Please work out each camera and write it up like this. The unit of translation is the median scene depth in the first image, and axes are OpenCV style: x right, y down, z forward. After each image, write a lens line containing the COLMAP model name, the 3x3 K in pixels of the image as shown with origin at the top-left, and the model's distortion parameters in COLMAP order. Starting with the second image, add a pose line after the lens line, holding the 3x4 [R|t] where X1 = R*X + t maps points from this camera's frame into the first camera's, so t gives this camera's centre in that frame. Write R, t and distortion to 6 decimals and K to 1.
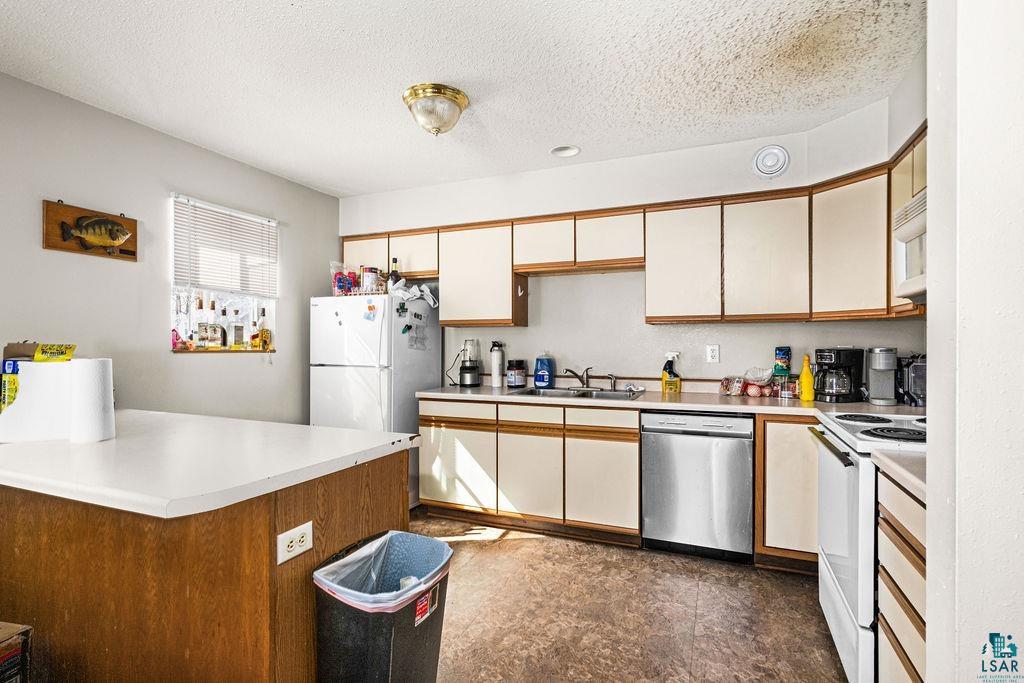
lens RADIAL K [[503.9, 0, 508.8], [0, 503.9, 346.4], [0, 0, 1]] dist [0.001300, 0.000163]
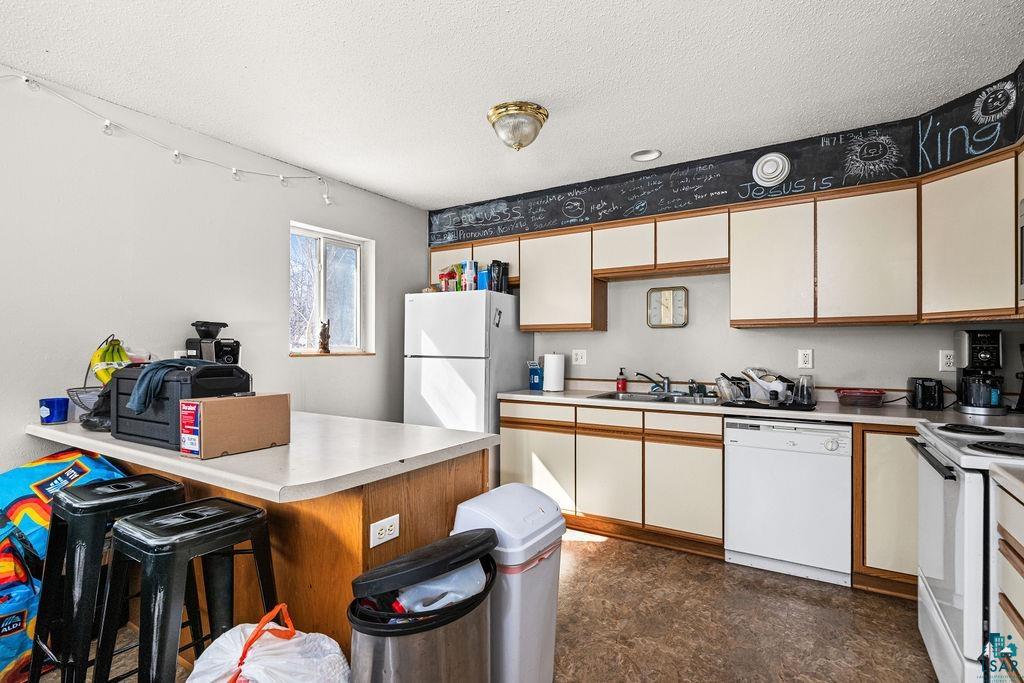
lens RADIAL K [[489.6, 0, 512.0], [0, 489.6, 341.5], [0, 0, 1]] dist [0.017746, -0.015039]
pose [[0.986821, -0.001495, -0.161806, 0.011325], [-0.001380, 0.999843, -0.017653, -0.000055], [0.161807, 0.017644, 0.986665, -0.003934]]
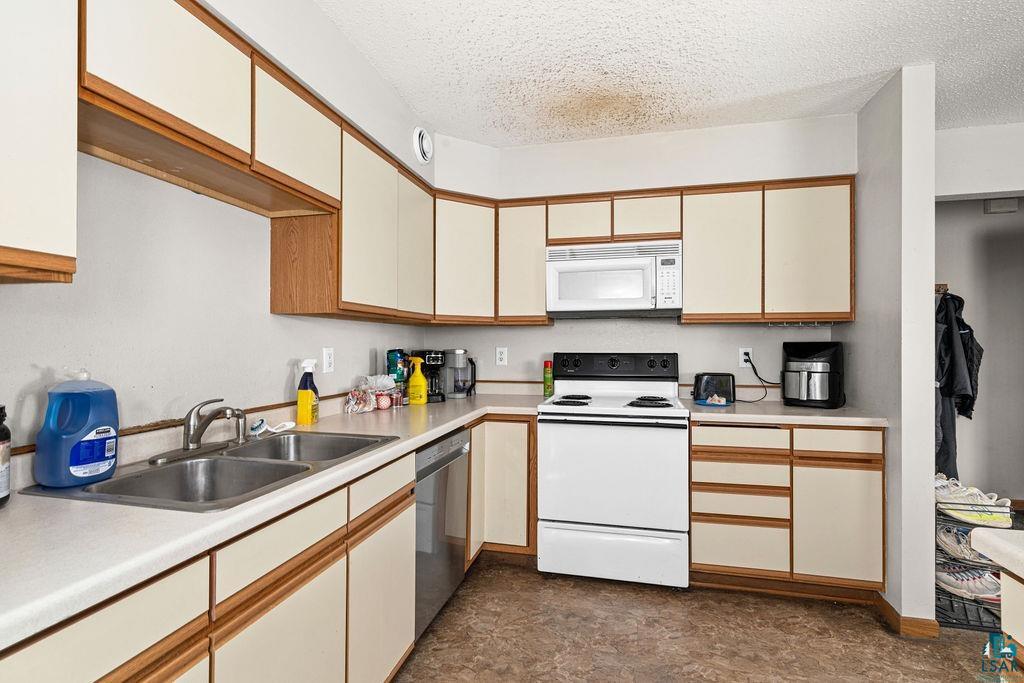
lens RADIAL K [[489.6, 0, 512.0], [0, 489.6, 341.5], [0, 0, 1]] dist [0.017746, -0.015039]
pose [[-0.171003, 0.002884, 0.985266, -0.648099], [-0.004426, 0.999983, -0.003696, -0.018064], [-0.985261, -0.004993, -0.170988, 1.703786]]
